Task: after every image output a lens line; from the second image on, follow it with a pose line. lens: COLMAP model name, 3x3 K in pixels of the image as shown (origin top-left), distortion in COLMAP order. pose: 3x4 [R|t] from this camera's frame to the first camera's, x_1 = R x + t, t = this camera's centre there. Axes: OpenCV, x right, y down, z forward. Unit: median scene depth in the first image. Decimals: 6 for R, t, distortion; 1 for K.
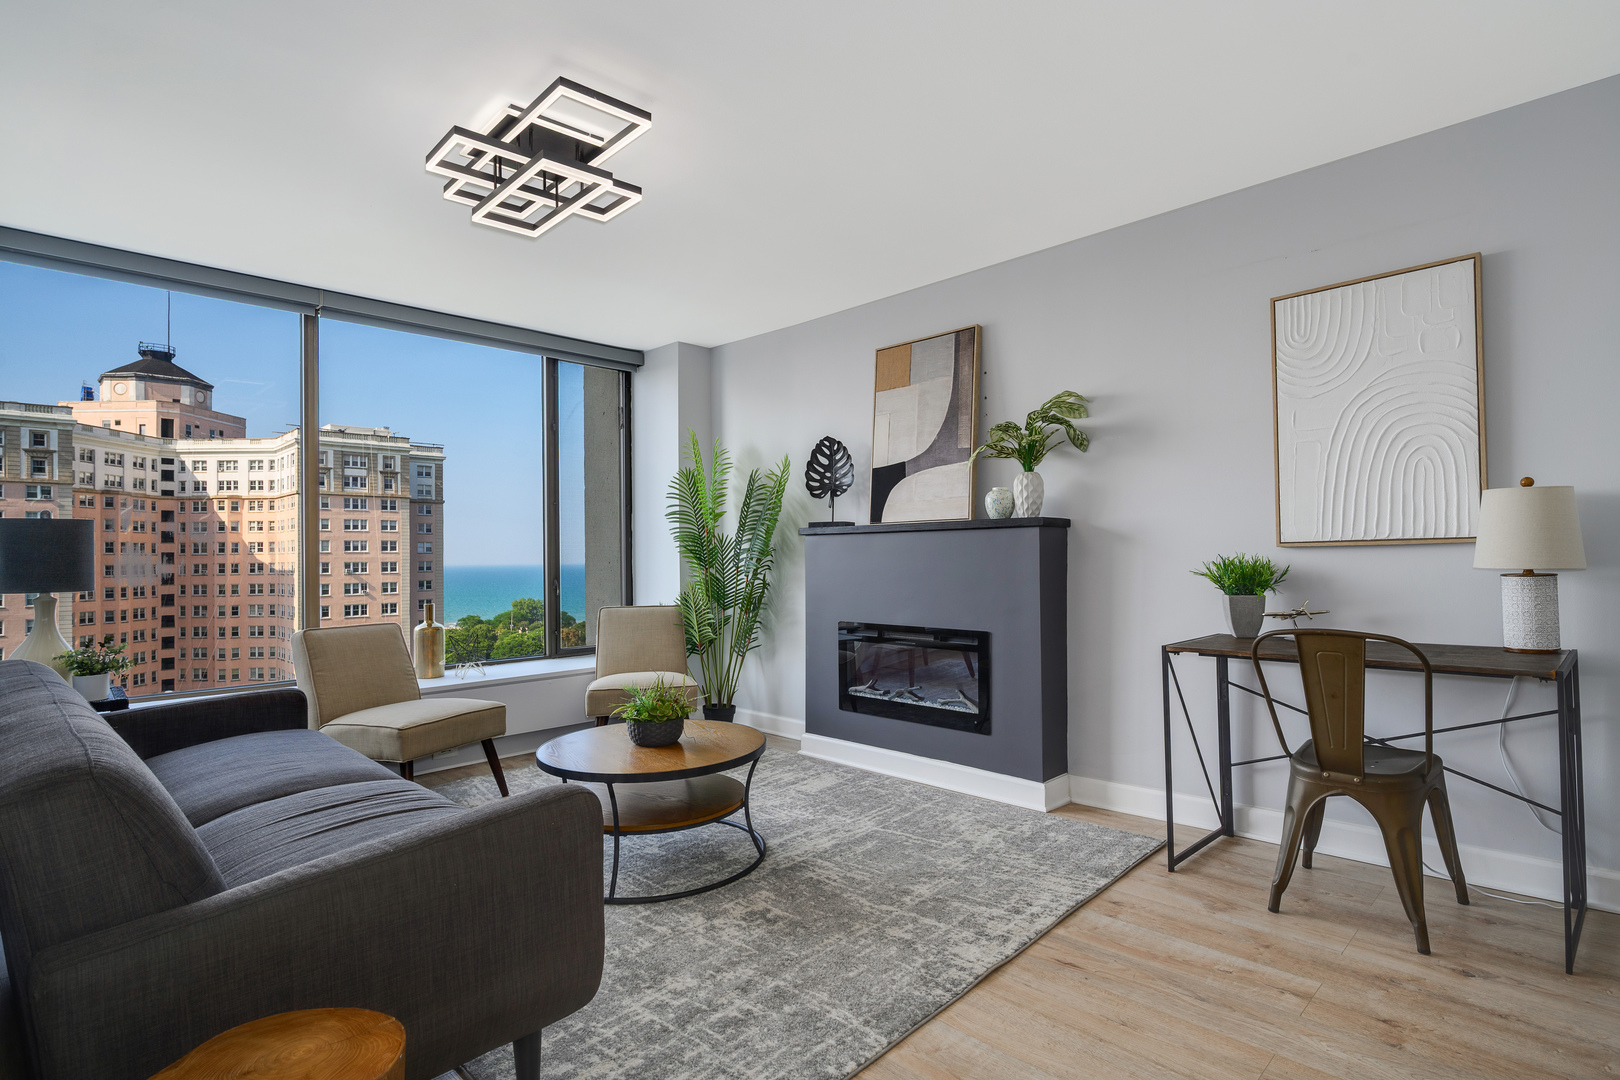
lens RADIAL K [[771.1, 0, 843.7], [0, 771.1, 546.3], [0, 0, 1]] dist [0.000860, 0.000604]
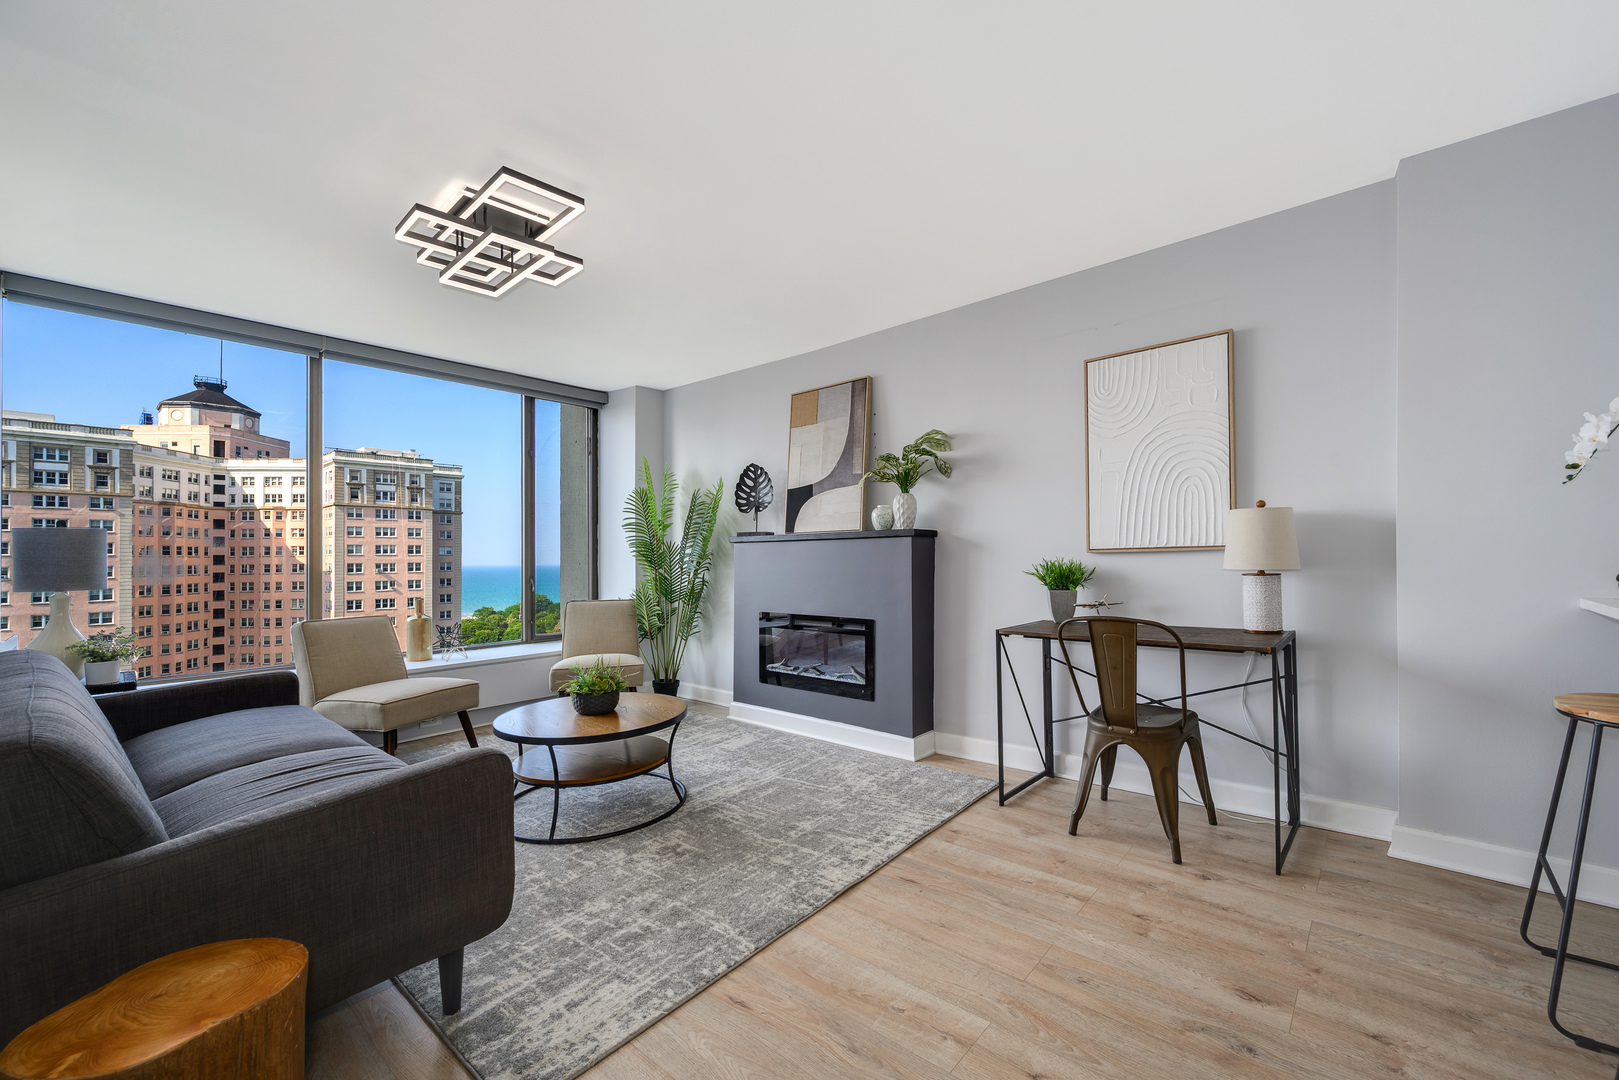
lens RADIAL K [[617.8, 0, 837.8], [0, 617.8, 550.2], [0, 0, 1]] dist [-0.000024, -0.000248]
pose [[0.997843, 0.001229, 0.065632, 0.057999], [-0.001219, 0.999999, -0.000190, -0.002219], [-0.065632, 0.000110, 0.997844, -0.006026]]
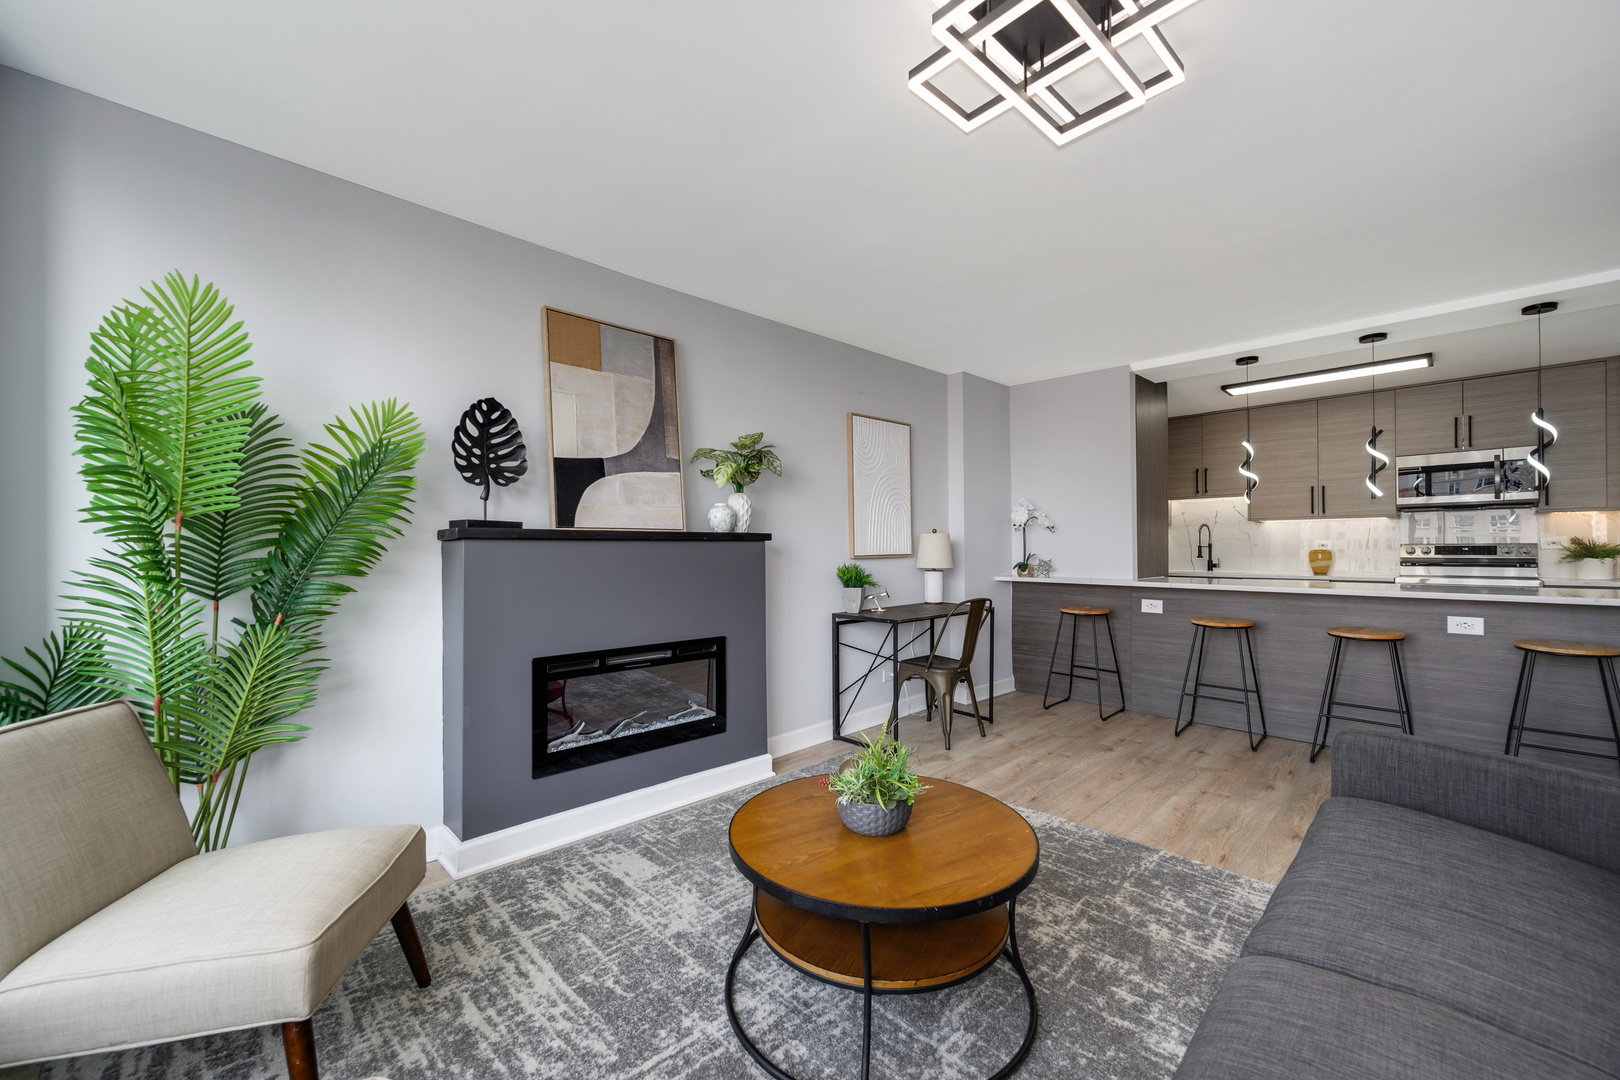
lens RADIAL K [[611.7, 0, 818.1], [0, 611.7, 544.1], [0, 0, 1]] dist [0.000473, 0.000064]
pose [[0.080535, 0.018016, 0.996589, -0.614264], [-0.010219, 0.999799, -0.017249, -0.004652], [-0.996699, -0.008795, 0.080703, 0.743782]]
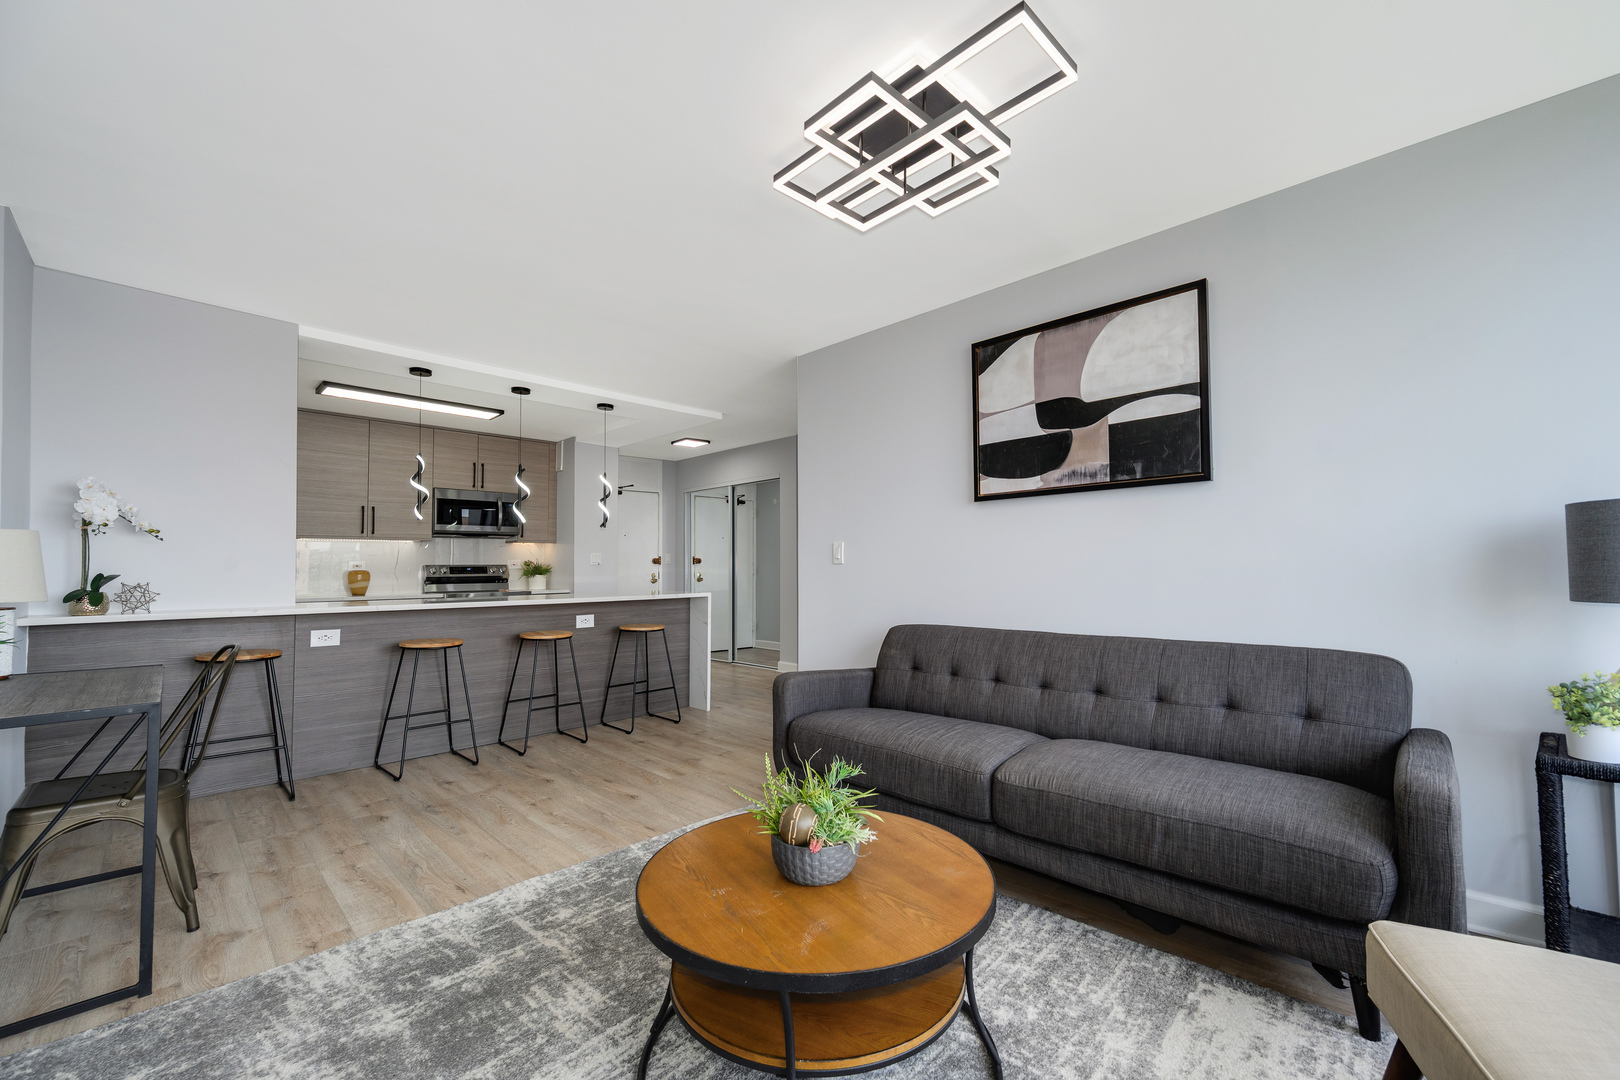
lens RADIAL K [[667.6, 0, 781.1], [0, 667.6, 554.2], [0, 0, 1]] dist [0.000327, 0.000053]
pose [[-0.996320, 0.022304, 0.082756, -0.196154], [0.019268, 0.999118, -0.037312, 0.010593], [-0.083515, -0.035580, -0.995871, 1.141419]]
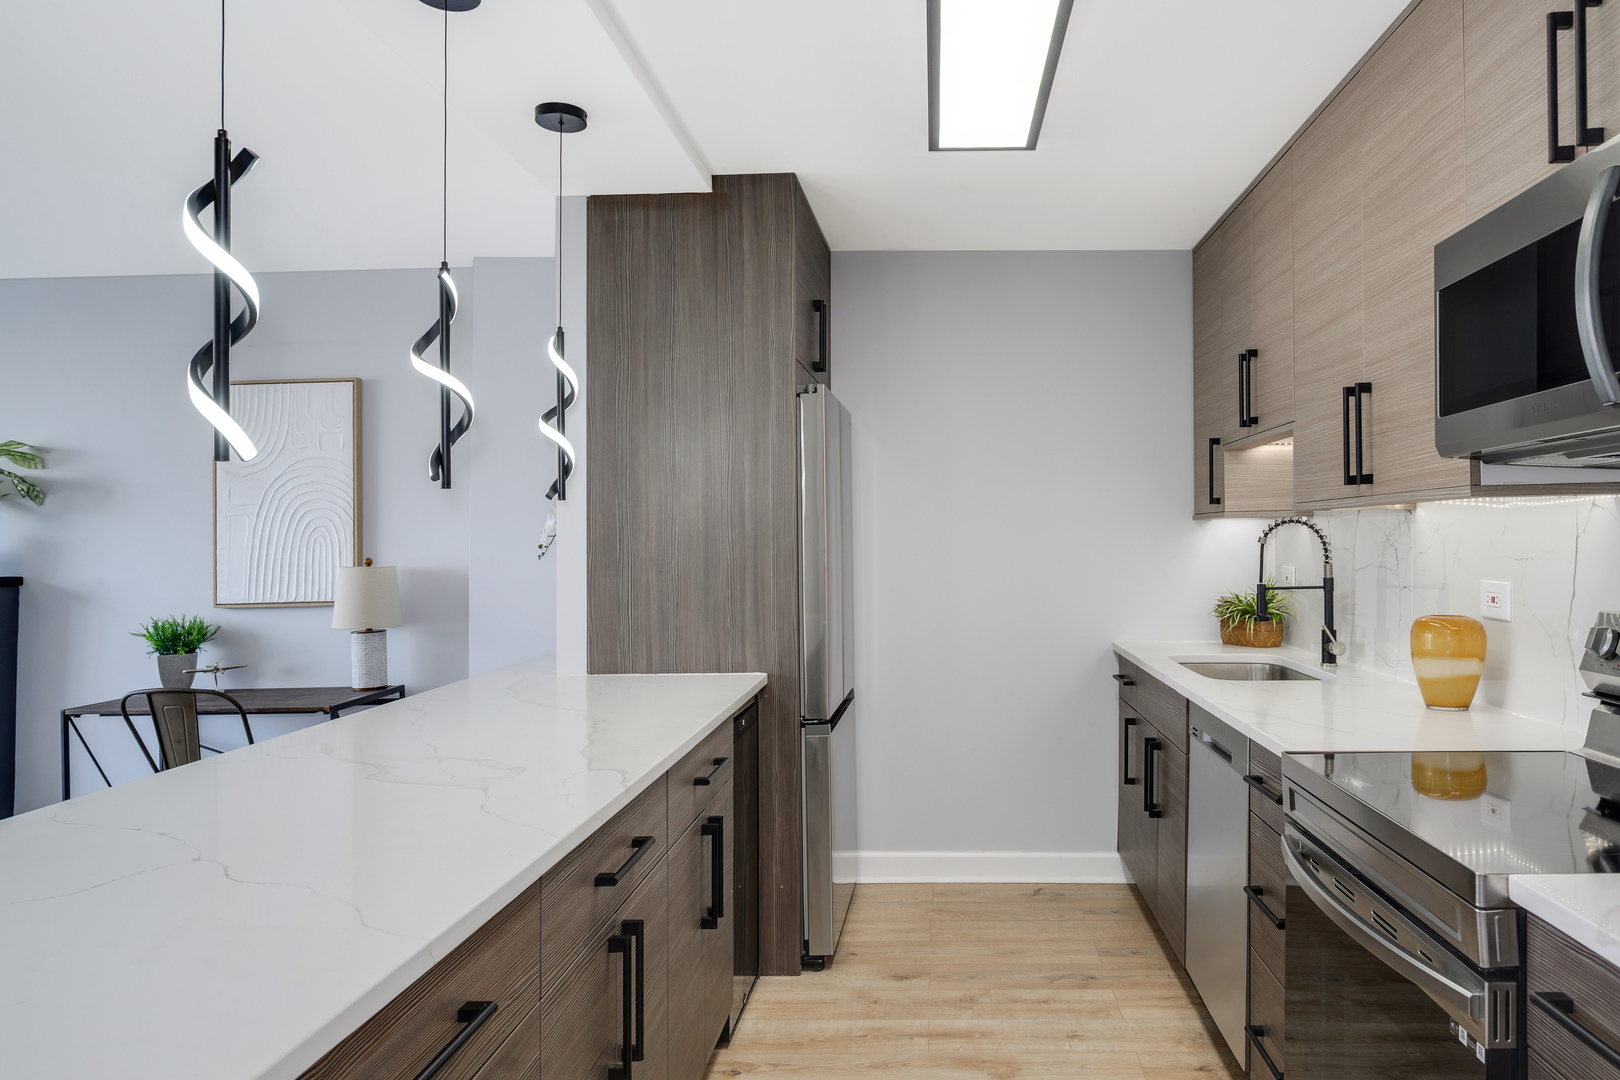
lens RADIAL K [[1053.9, 0, 864.9], [0, 1053.9, 526.6], [0, 0, 1]] dist [-0.000601, -0.002472]
pose [[0.752582, 0.011375, 0.658400, 0.205889], [-0.002740, 0.999896, -0.014143, -0.074365], [-0.658493, 0.008839, 0.752535, -0.573377]]
